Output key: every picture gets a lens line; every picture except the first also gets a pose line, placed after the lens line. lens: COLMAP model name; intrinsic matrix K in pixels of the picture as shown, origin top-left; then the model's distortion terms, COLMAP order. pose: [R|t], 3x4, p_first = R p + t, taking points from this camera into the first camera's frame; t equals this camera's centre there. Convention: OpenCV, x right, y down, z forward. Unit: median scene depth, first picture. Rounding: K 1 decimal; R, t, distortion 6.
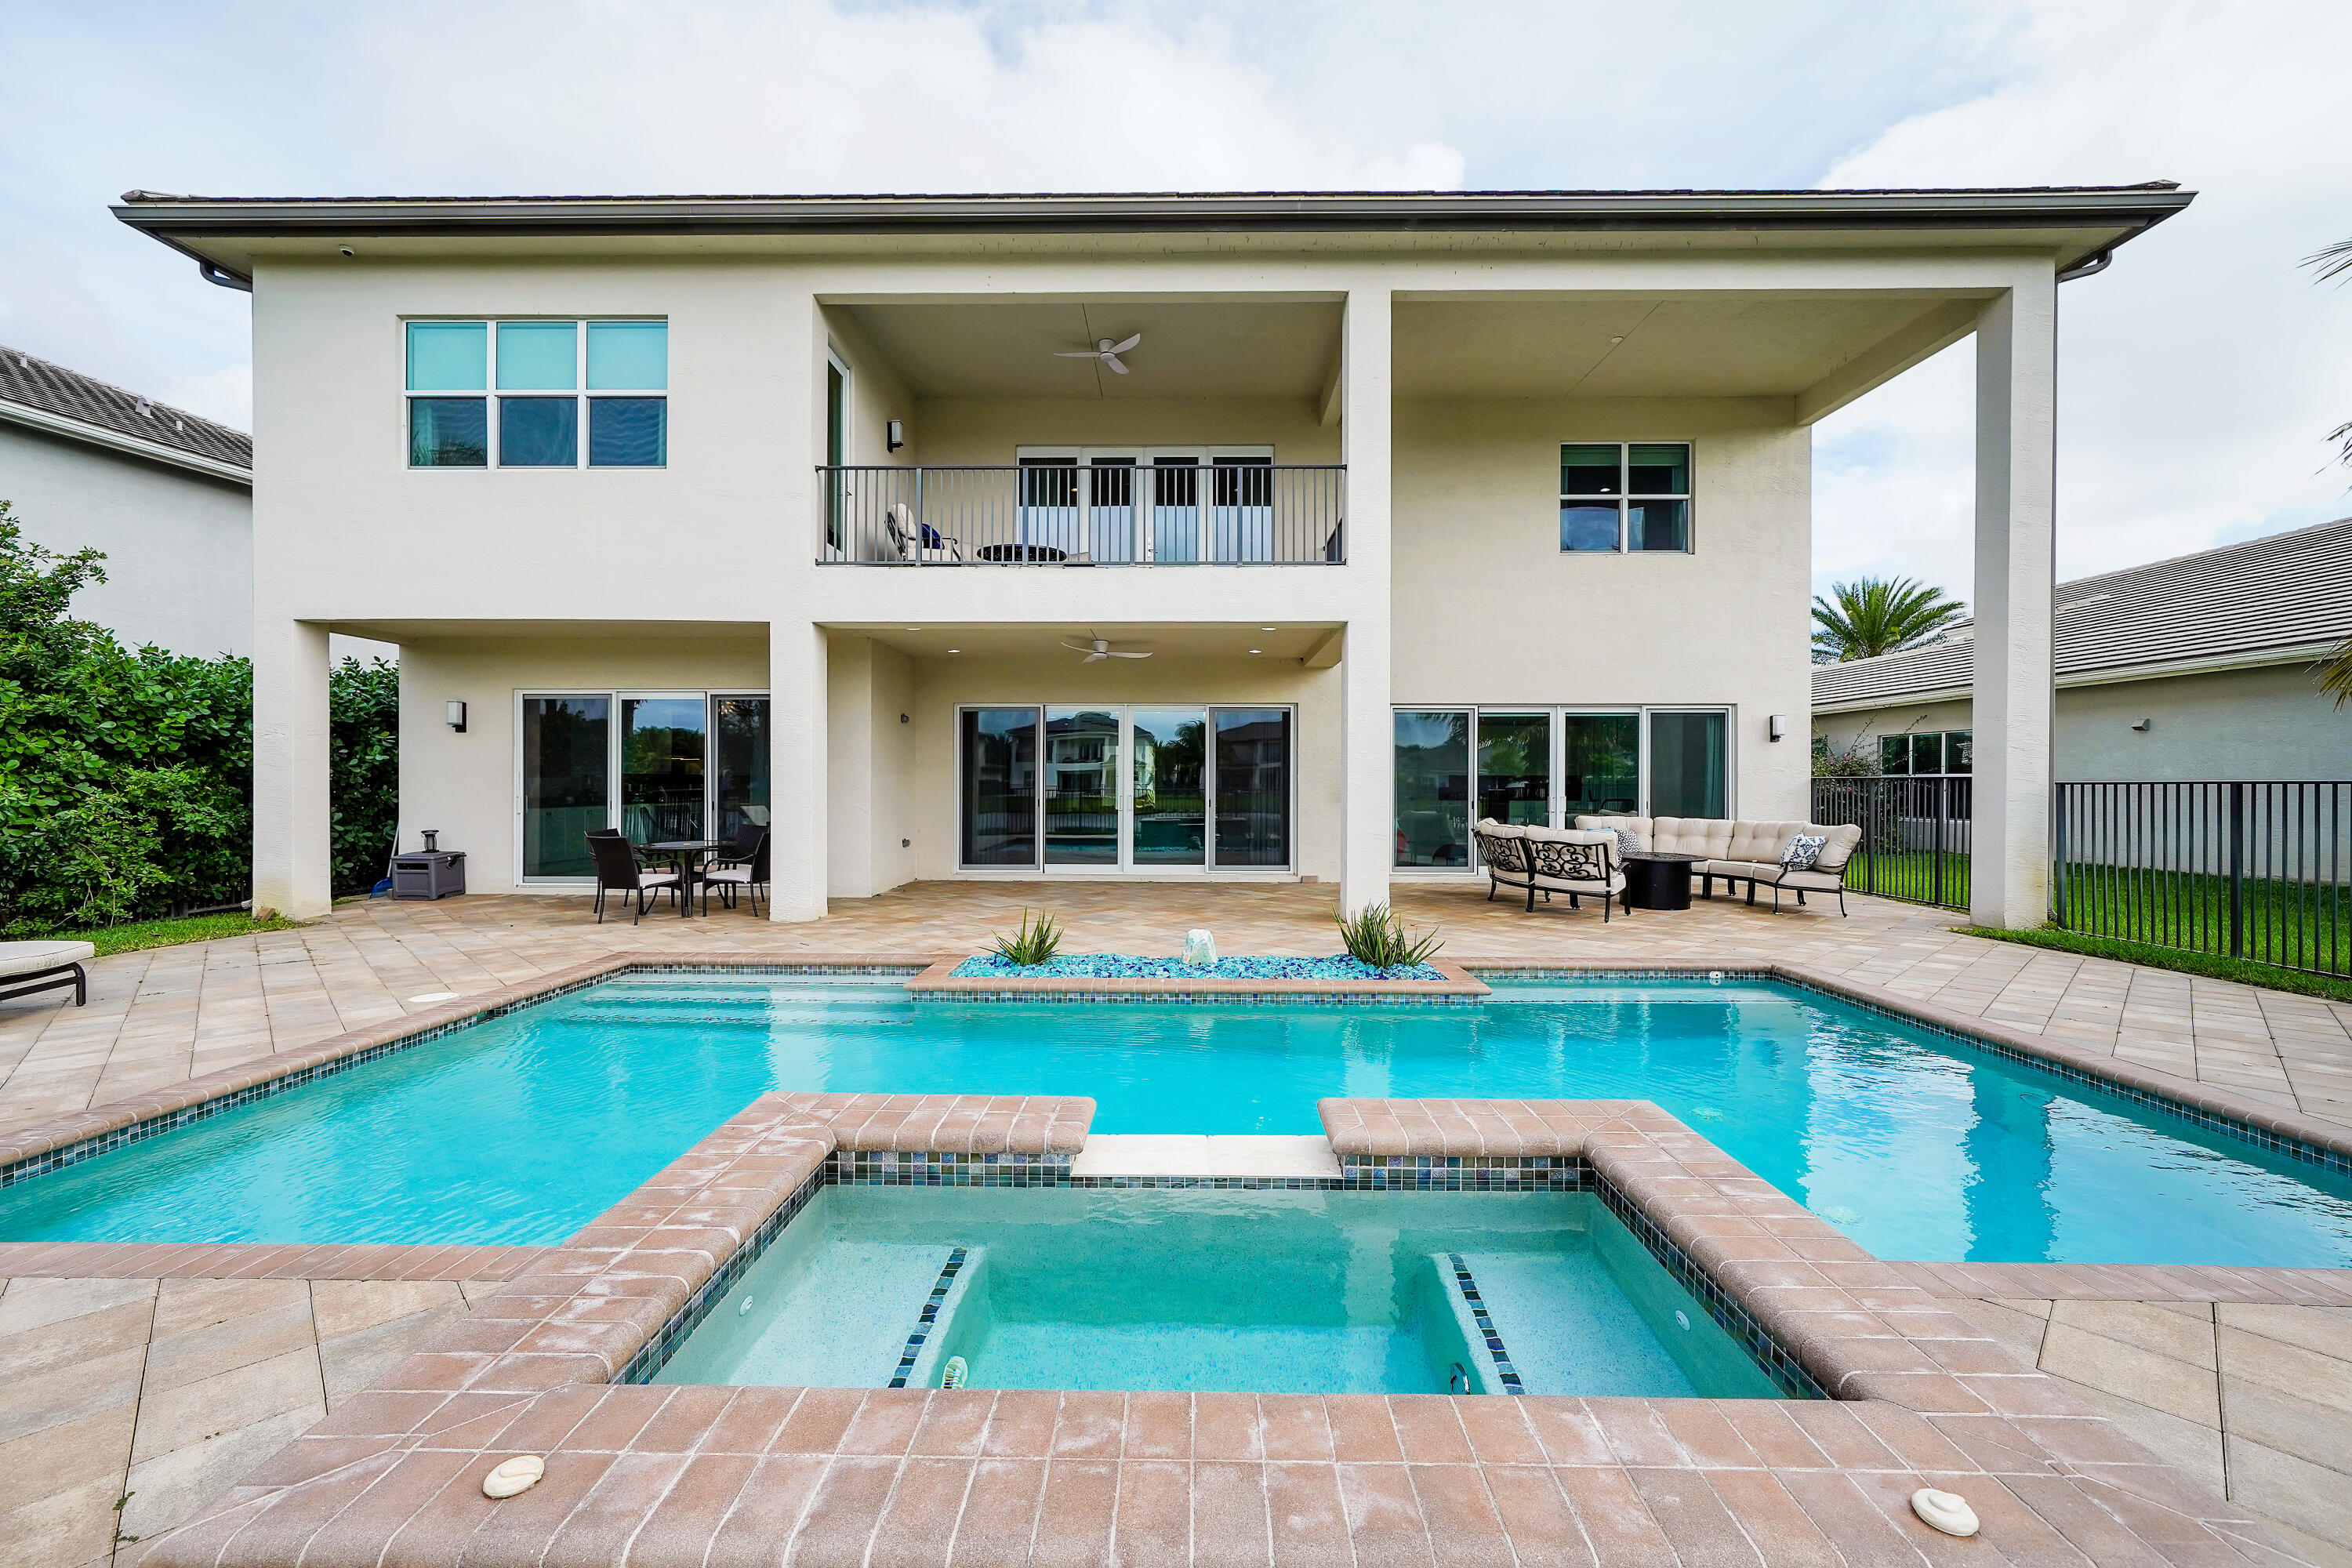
lens RADIAL K [[968.0, 0, 1174.6], [0, 968.0, 791.5], [0, 0, 1]] dist [0.001682, 0.000165]
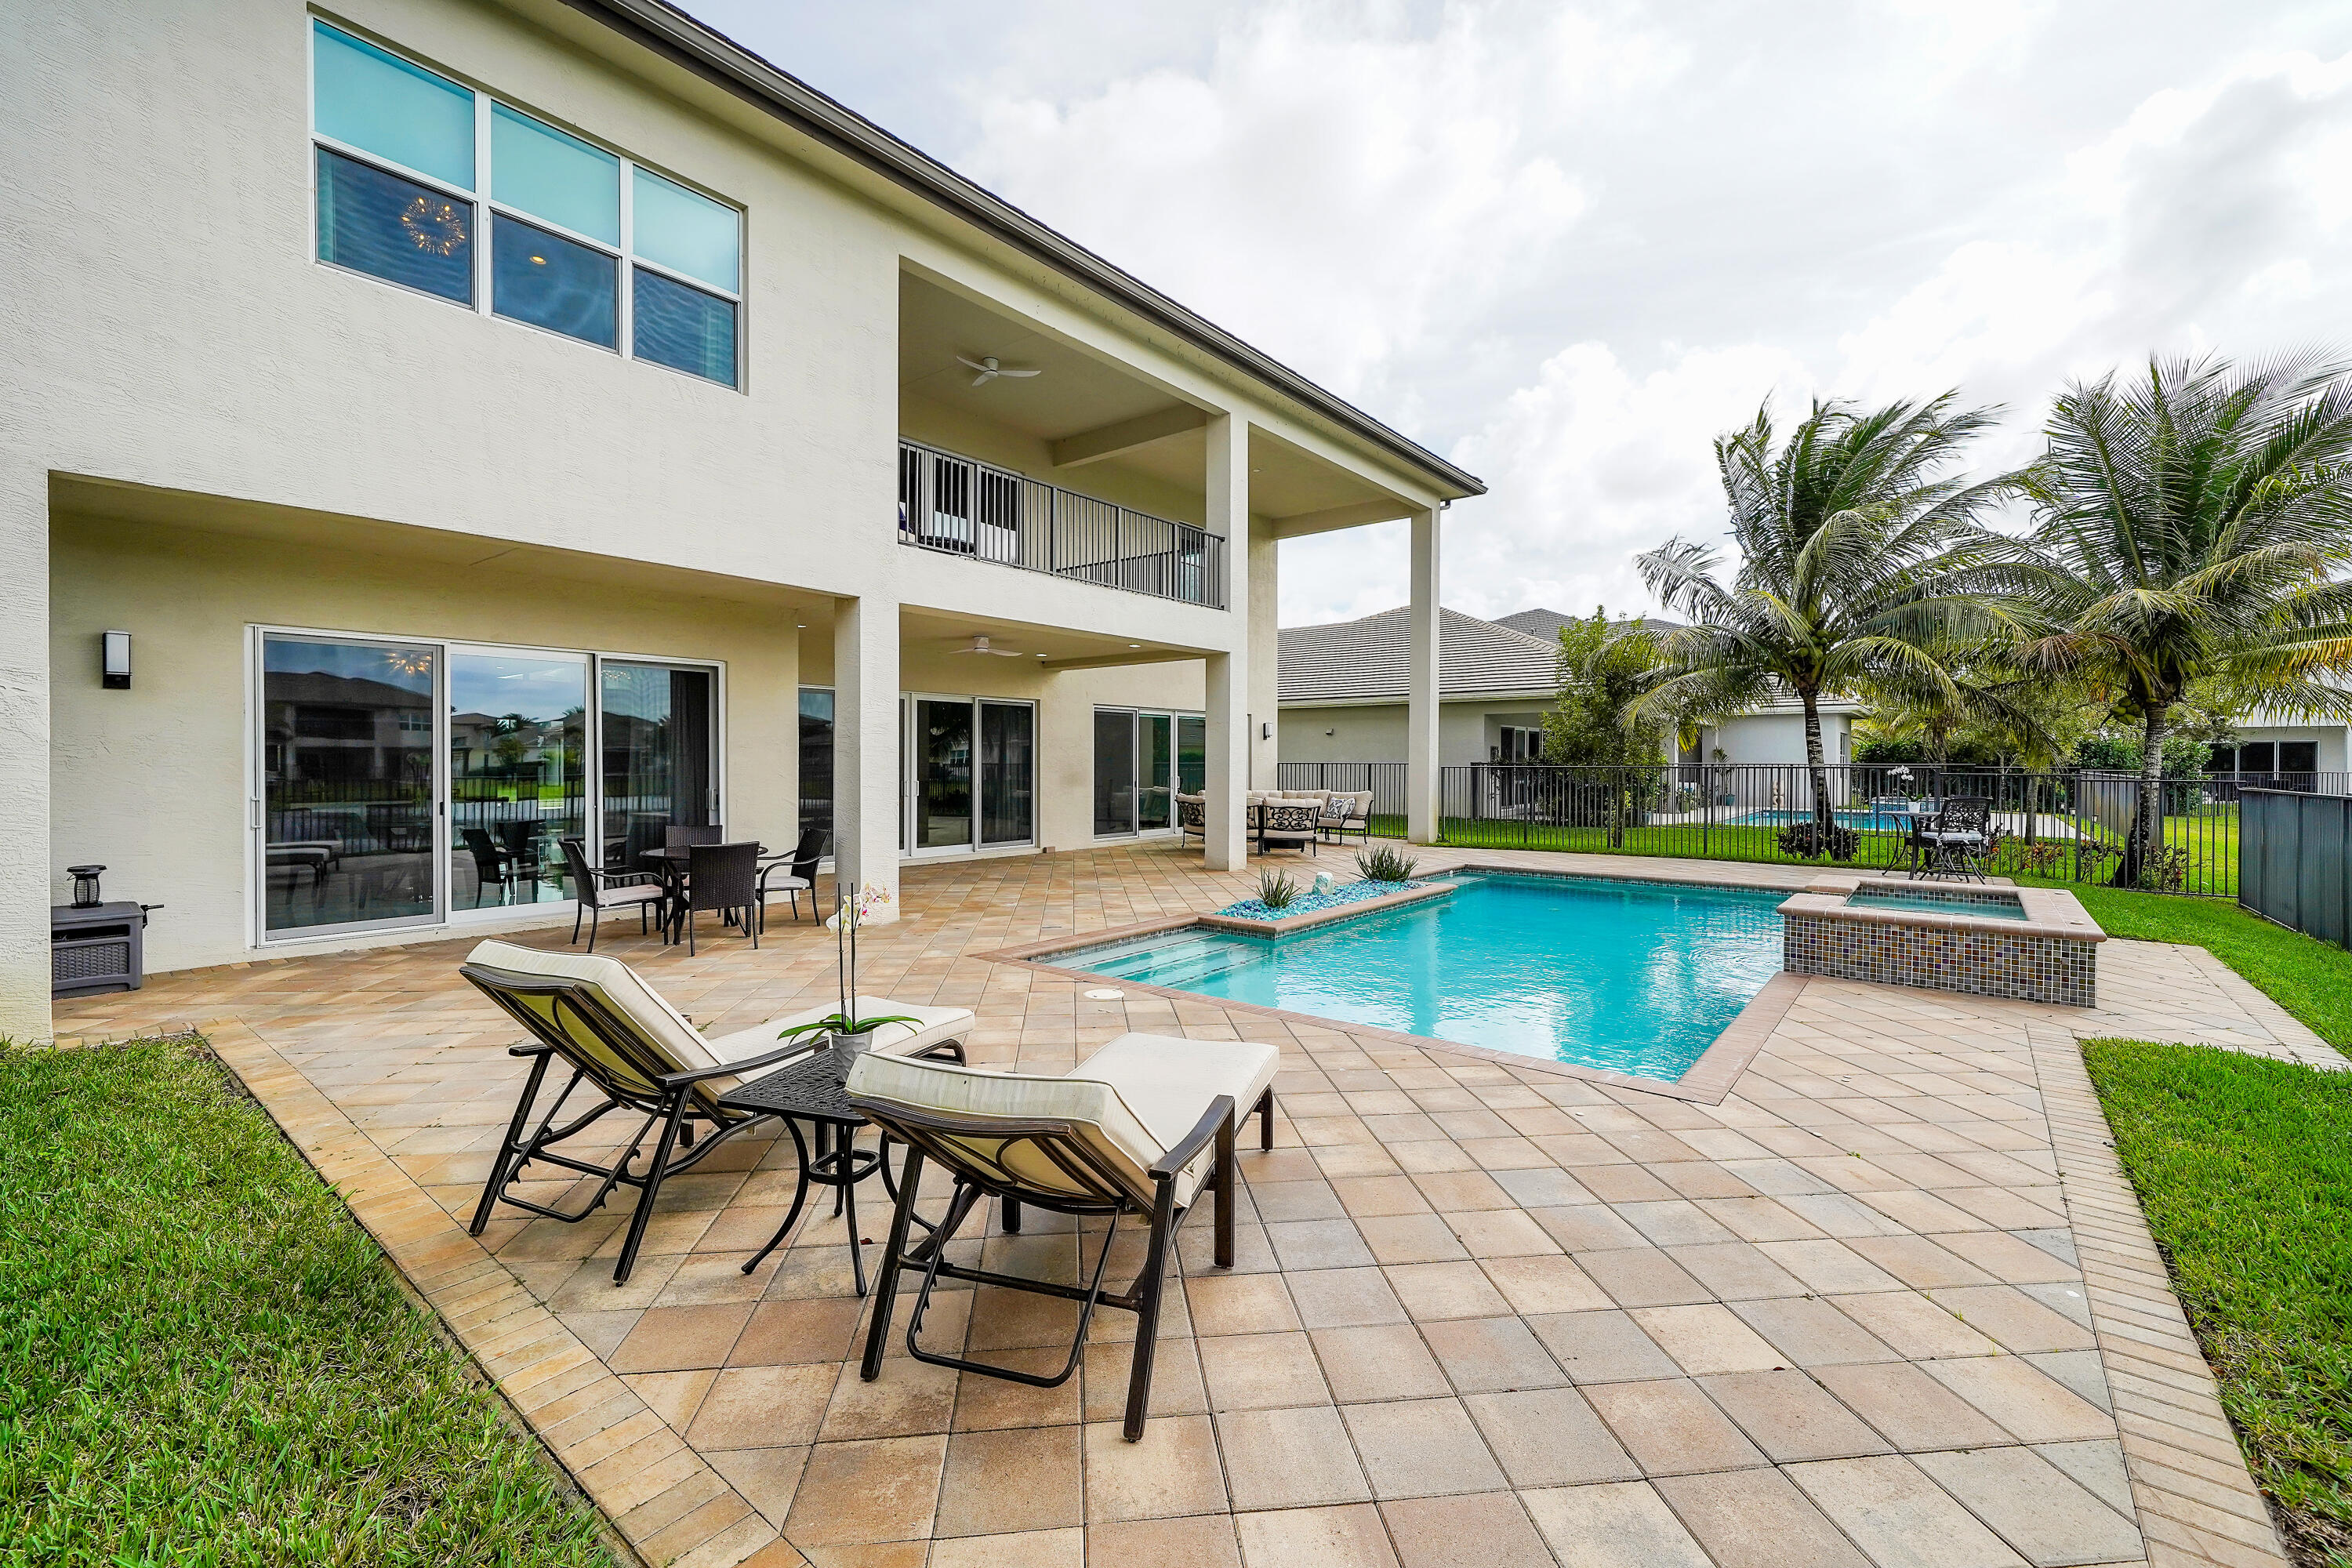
lens RADIAL K [[968.0, 0, 1172.9], [0, 968.0, 778.3], [0, 0, 1]] dist [0.001682, 0.000165]
pose [[0.622322, -0.014968, 0.782619, -0.878149], [0.006671, 0.999882, 0.013819, -0.014903], [-0.782733, -0.003379, 0.622348, 0.189867]]
